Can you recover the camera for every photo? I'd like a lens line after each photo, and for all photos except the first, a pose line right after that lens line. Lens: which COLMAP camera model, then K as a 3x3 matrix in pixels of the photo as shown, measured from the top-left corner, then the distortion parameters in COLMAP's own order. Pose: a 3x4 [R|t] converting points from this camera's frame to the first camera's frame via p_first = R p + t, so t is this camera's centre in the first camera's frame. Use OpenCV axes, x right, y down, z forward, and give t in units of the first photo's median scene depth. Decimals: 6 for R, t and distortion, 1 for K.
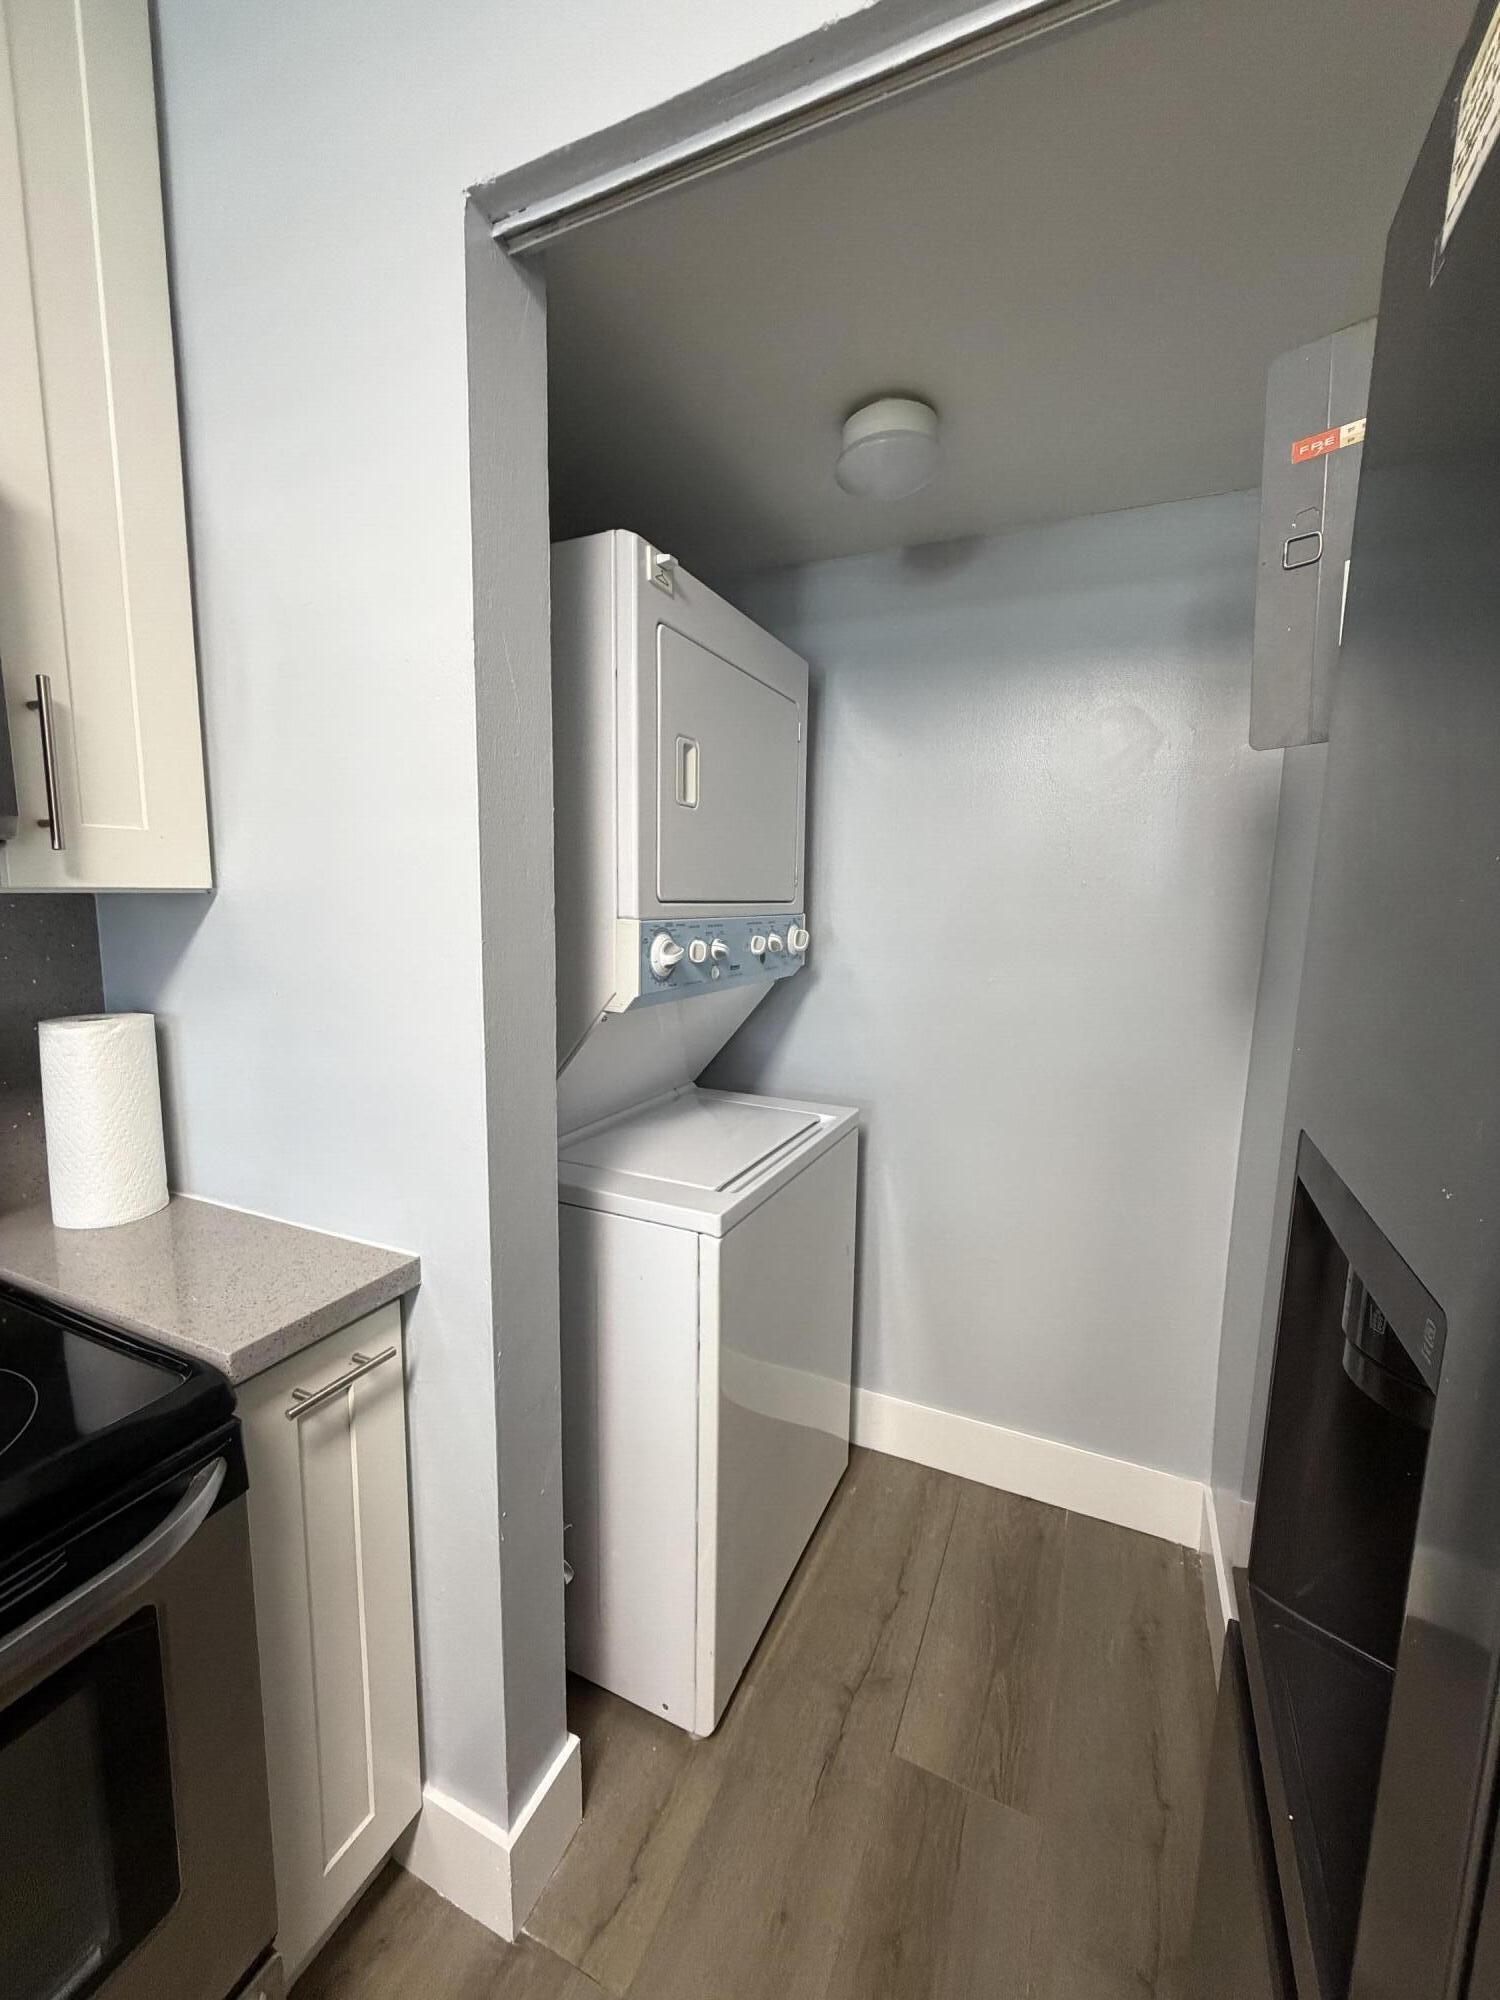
lens RADIAL K [[796.4, 0, 749.5], [0, 796.4, 1001.4], [0, 0, 1]] dist [0.000857, 0.000122]
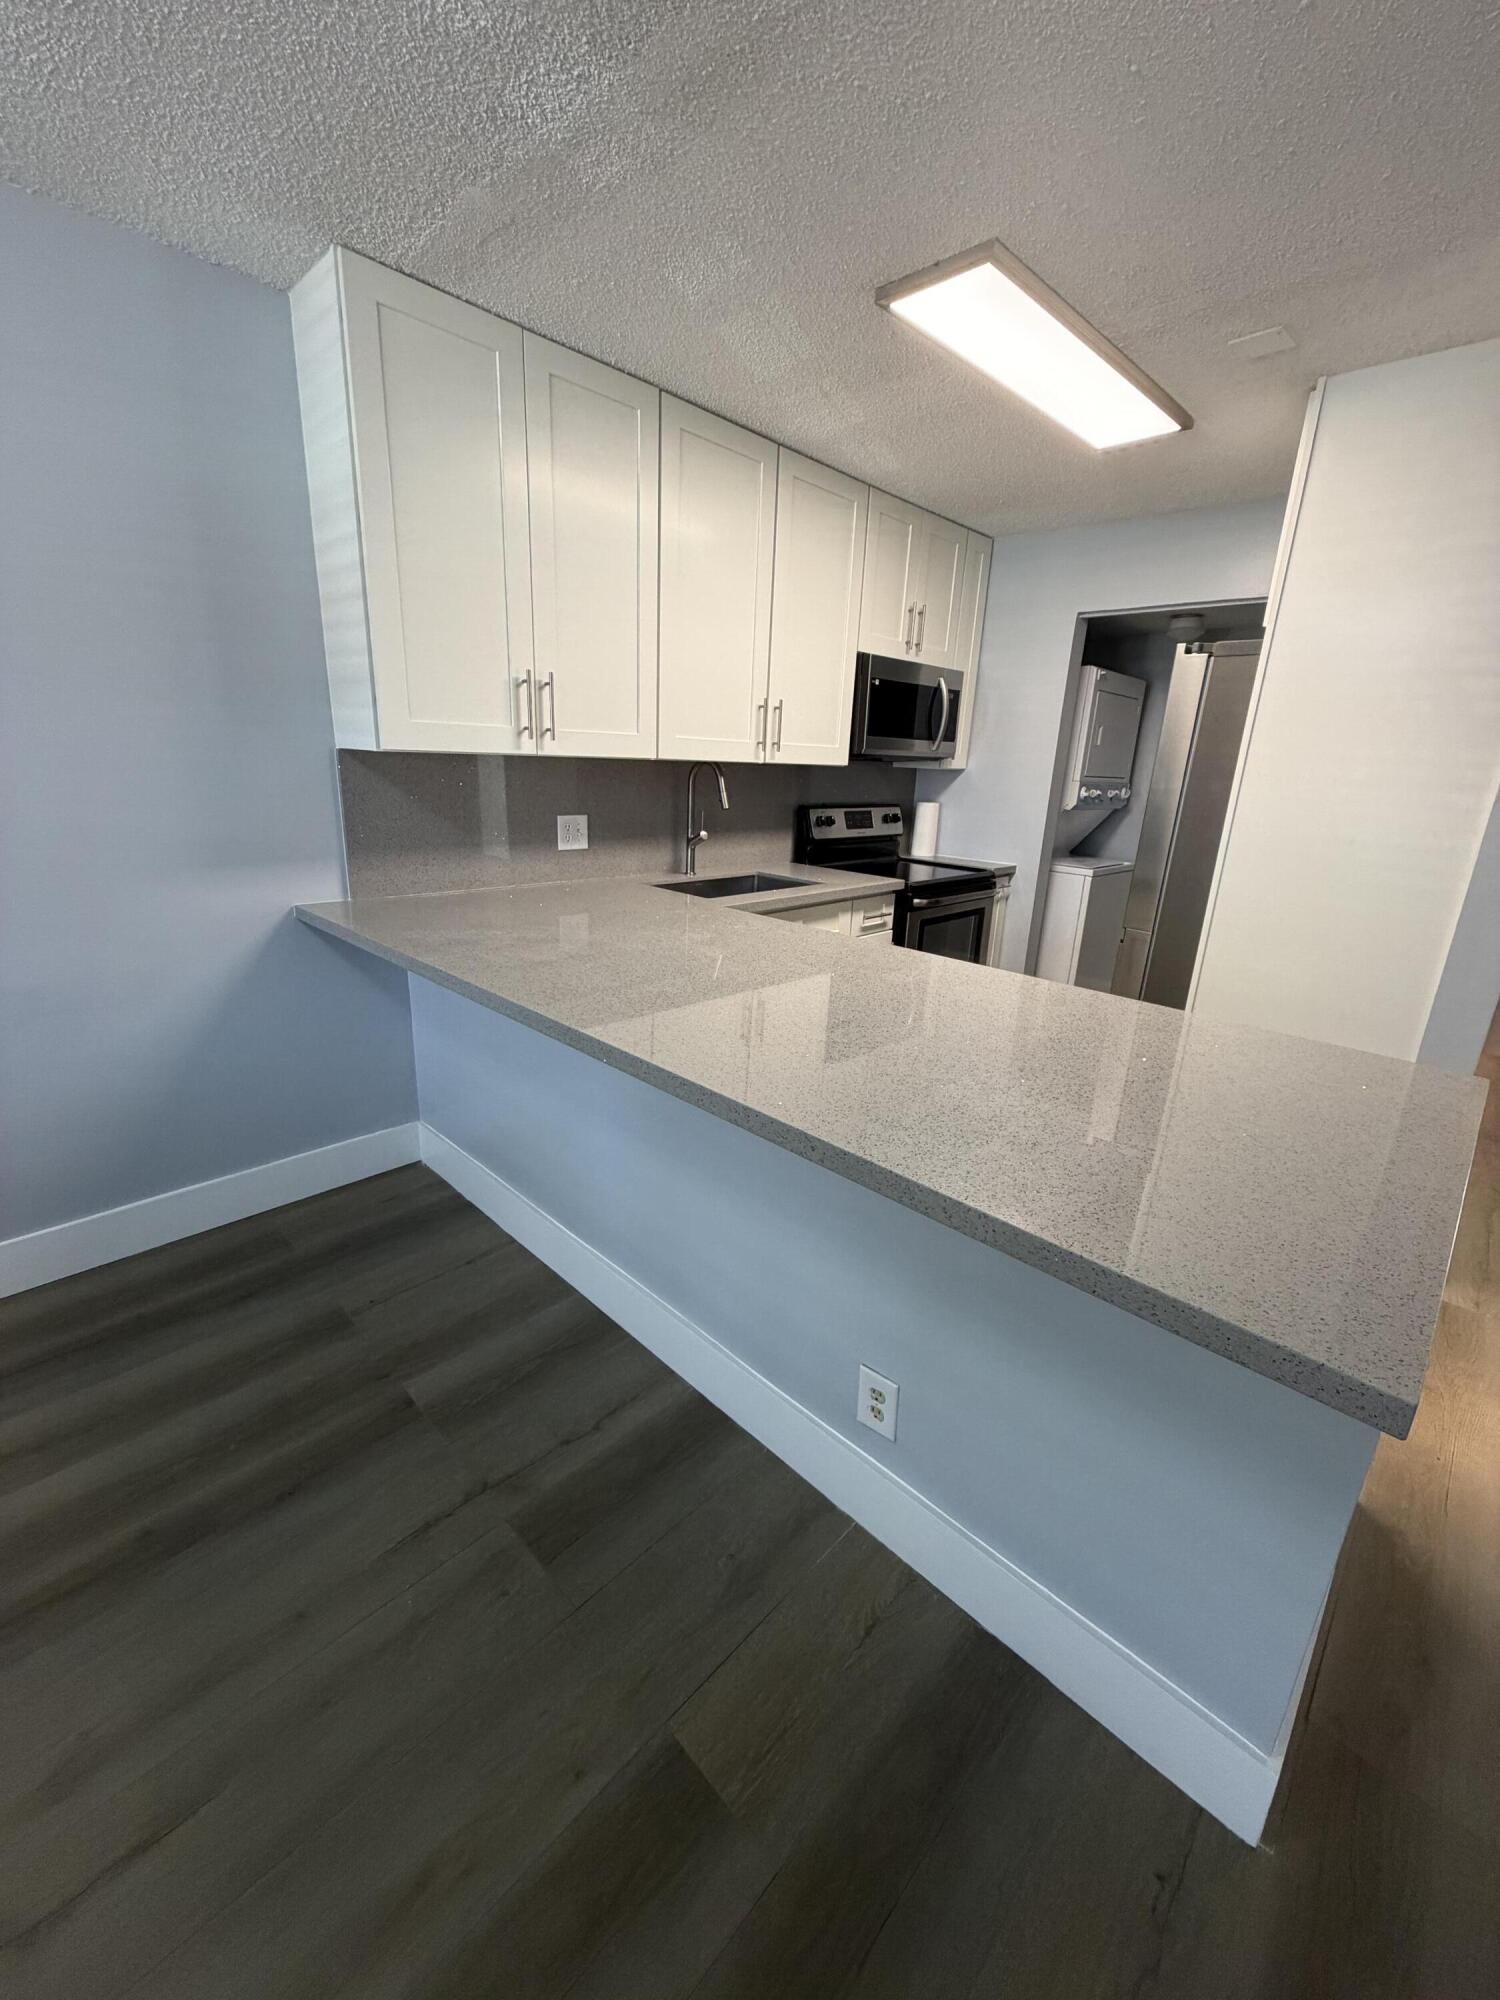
lens RADIAL K [[796.4, 0, 763.5], [0, 796.4, 995.9], [0, 0, 1]] dist [0.000857, 0.000122]
pose [[0.946106, 0.126164, -0.298272, -0.223572], [-0.080017, 0.983508, 0.162199, 0.276487], [0.313817, -0.129591, 0.940598, -2.149380]]
